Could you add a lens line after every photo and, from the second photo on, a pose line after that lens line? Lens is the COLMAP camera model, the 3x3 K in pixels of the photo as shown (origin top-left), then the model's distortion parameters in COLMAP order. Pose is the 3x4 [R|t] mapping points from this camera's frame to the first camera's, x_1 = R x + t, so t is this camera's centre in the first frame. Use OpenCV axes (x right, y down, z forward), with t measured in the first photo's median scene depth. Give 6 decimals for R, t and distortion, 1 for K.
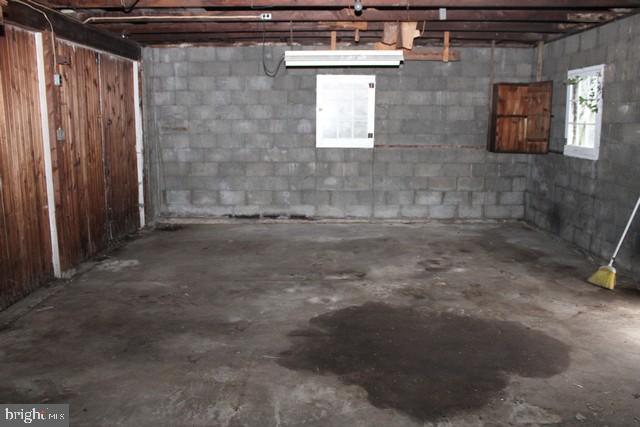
lens RADIAL K [[572.7, 0, 319.9], [0, 572.7, 214.5], [0, 0, 1]] dist [-0.067653, 0.077932]
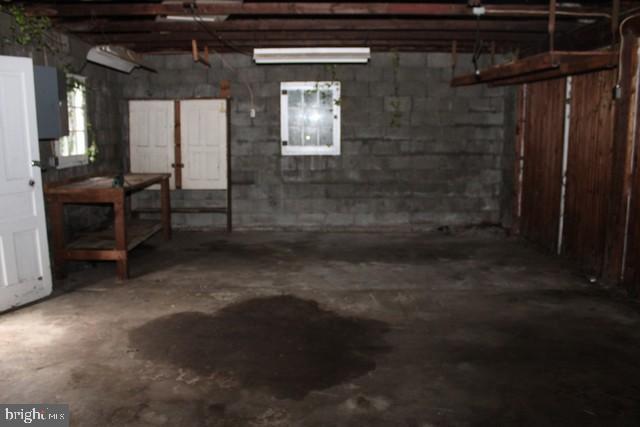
lens RADIAL K [[572.7, 0, 320.0], [0, 572.7, 212.6], [0, 0, 1]] dist [-0.067653, 0.077932]
pose [[-0.999730, 0.001022, -0.023206, 0.085179], [-0.006455, 0.947449, 0.319842, -0.303386], [0.022313, 0.319905, -0.947187, 1.758905]]
